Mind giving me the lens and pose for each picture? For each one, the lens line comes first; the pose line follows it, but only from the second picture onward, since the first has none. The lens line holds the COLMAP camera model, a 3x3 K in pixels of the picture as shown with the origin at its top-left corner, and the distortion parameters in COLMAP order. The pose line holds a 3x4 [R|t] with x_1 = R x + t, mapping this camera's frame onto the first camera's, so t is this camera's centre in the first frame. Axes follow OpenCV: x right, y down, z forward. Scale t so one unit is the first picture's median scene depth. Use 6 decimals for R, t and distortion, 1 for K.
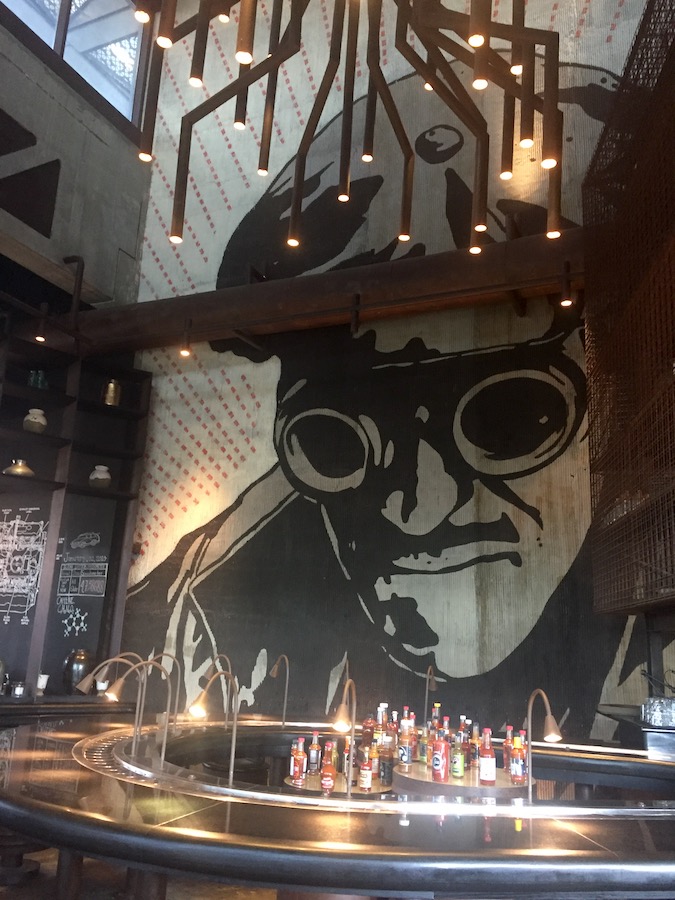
lens RADIAL K [[771.0, 0, 337.5], [0, 771.0, 450.0], [0, 0, 1]] dist [0.081256, -0.106810]
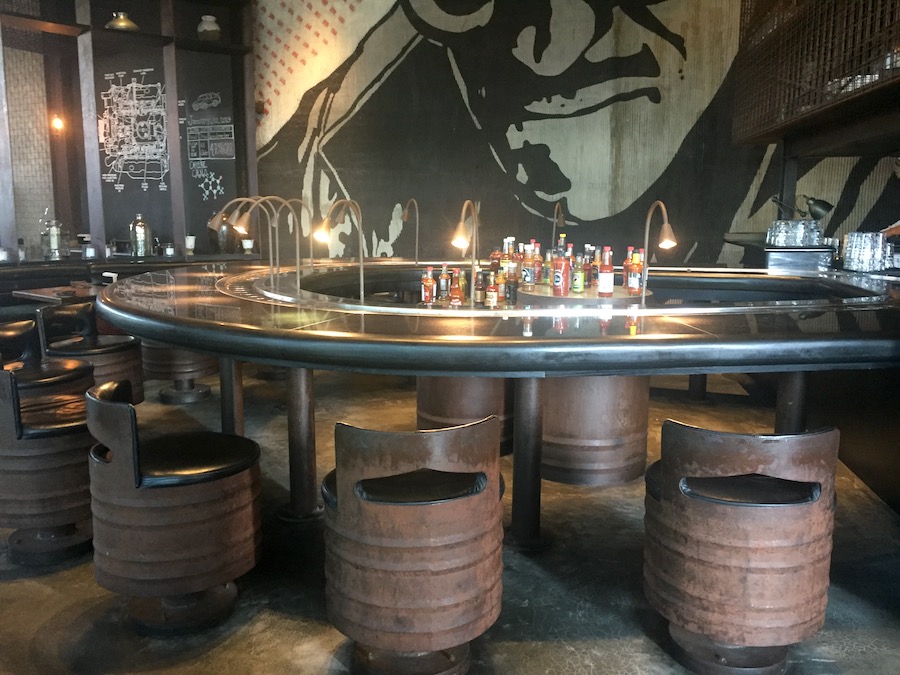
lens RADIAL K [[771.0, 0, 450.0], [0, 771.0, 337.5], [0, 0, 1]] dist [0.081256, -0.106810]
pose [[0.998315, -0.037464, -0.044309, 0.011317], [0.051908, 0.917874, 0.393462, 0.024020], [0.025929, -0.395099, 0.918273, 0.003658]]
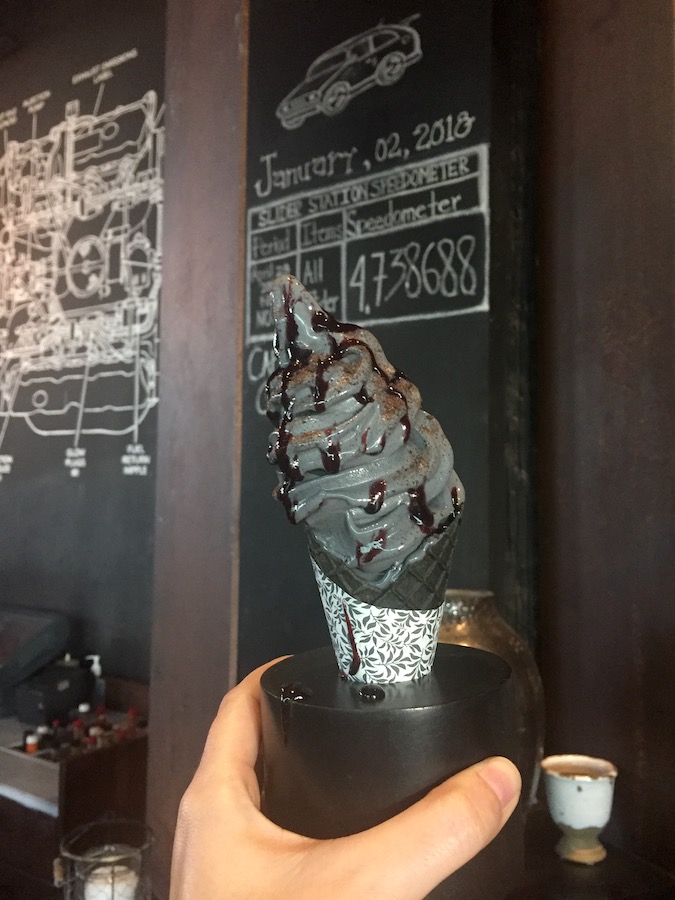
lens RADIAL K [[771.0, 0, 337.5], [0, 771.0, 450.0], [0, 0, 1]] dist [0.081256, -0.106810]
pose [[0.985087, -0.048779, -0.164999, -0.351192], [0.077620, 0.981833, 0.173147, 0.212690], [0.153555, -0.183372, 0.970977, 0.918284]]
